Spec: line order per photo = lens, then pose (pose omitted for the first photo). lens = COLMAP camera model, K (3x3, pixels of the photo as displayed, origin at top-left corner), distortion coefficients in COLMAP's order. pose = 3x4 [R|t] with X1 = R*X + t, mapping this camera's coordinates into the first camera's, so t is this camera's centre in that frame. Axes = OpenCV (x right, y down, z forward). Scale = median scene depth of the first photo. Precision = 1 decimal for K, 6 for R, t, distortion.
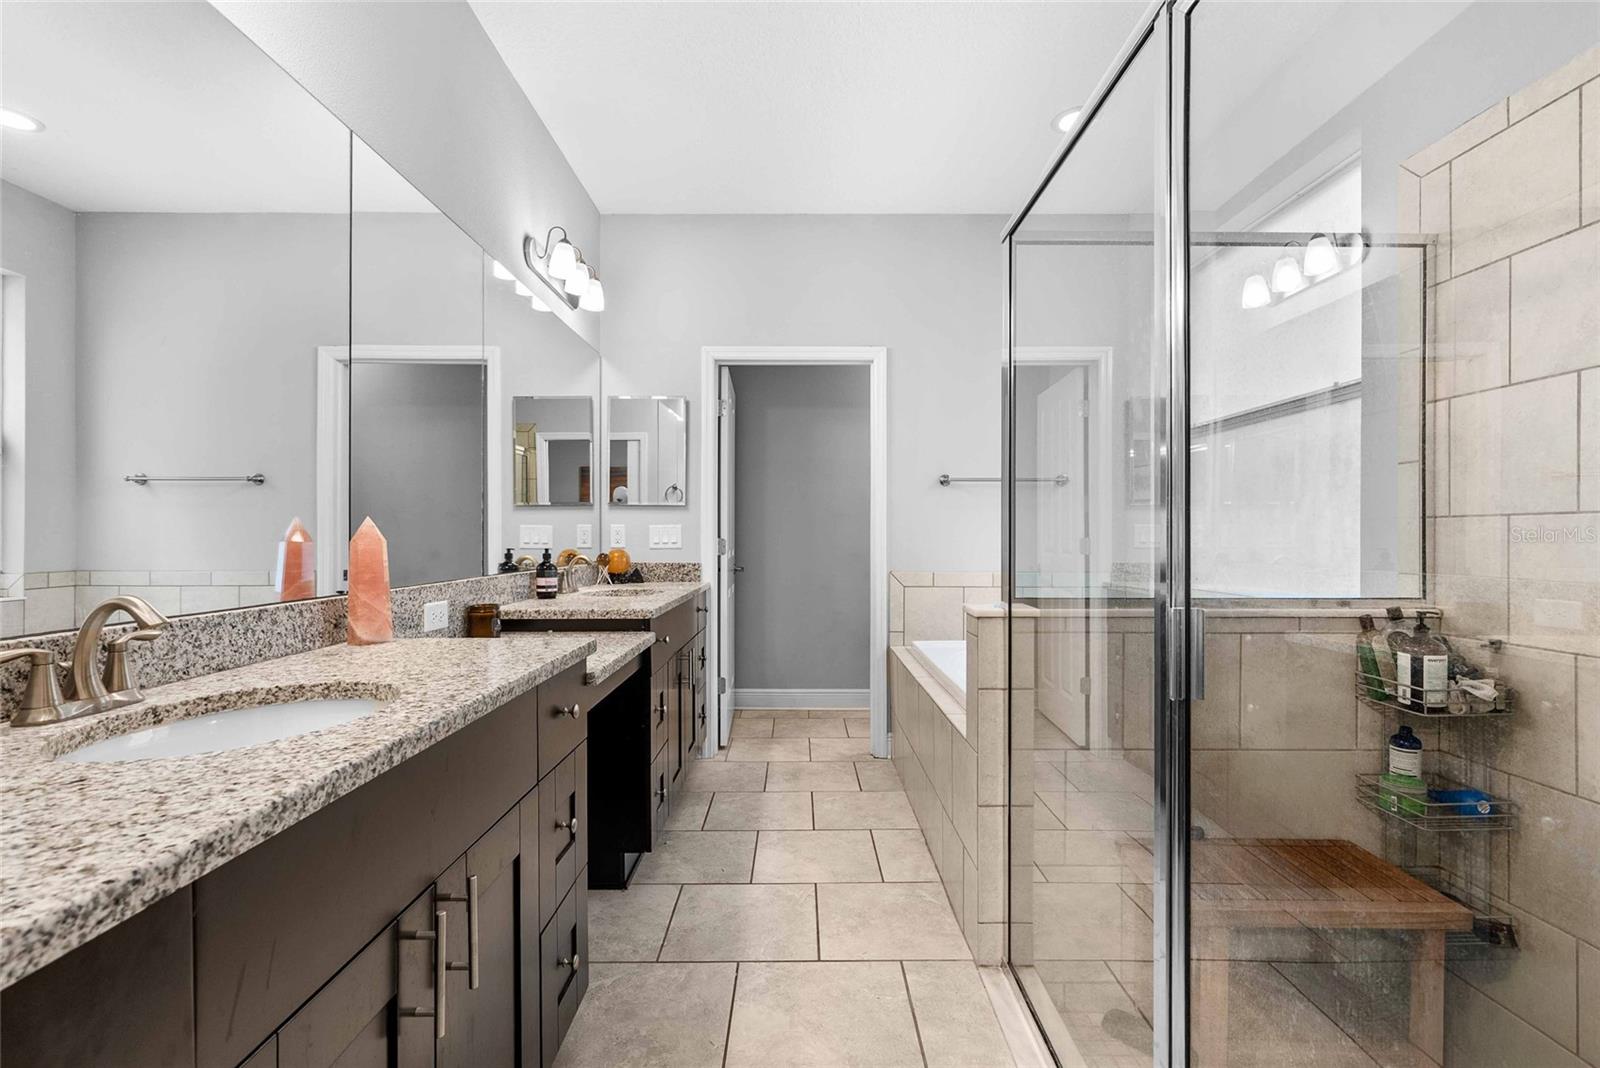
lens RADIAL K [[728.7, 0, 801.0], [0, 728.7, 533.8], [0, 0, 1]] dist [-0.001653, 0.000878]
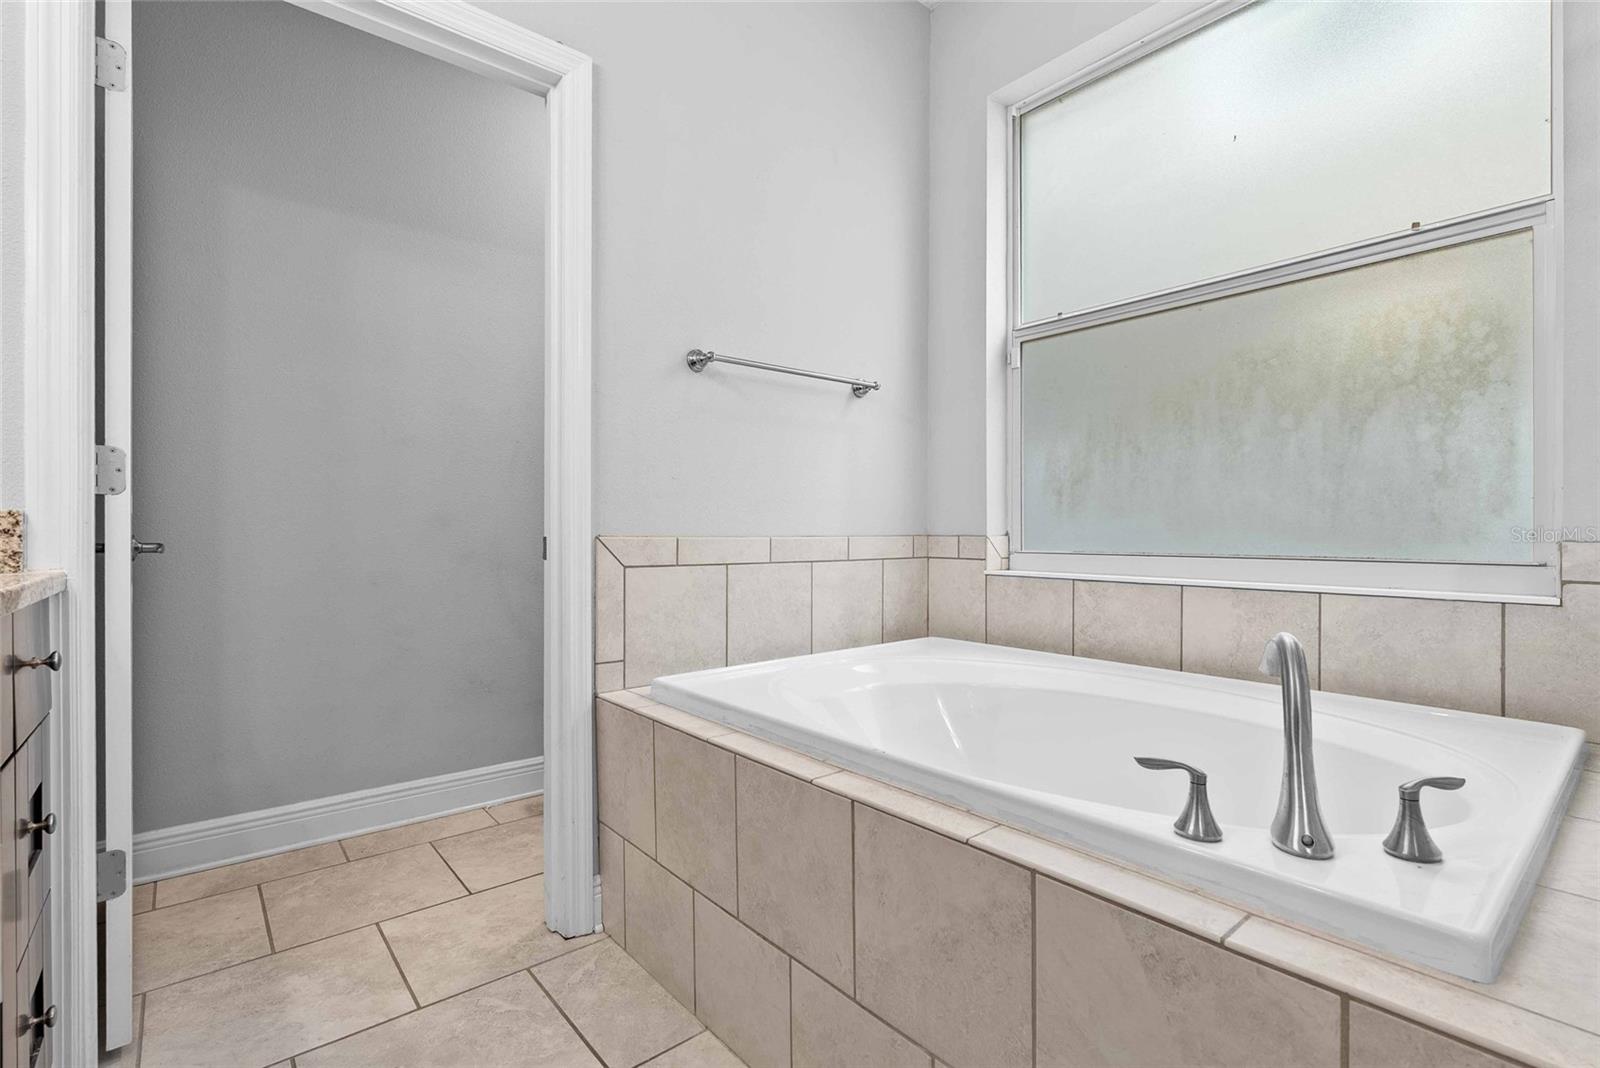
lens RADIAL K [[728.7, 0, 795.1], [0, 728.7, 534.6], [0, 0, 1]] dist [-0.001653, 0.000878]
pose [[0.770021, -0.002553, 0.638014, -0.081713], [0.002987, 0.999995, 0.000397, 0.050779], [-0.638012, 0.001600, 0.770025, 0.549212]]
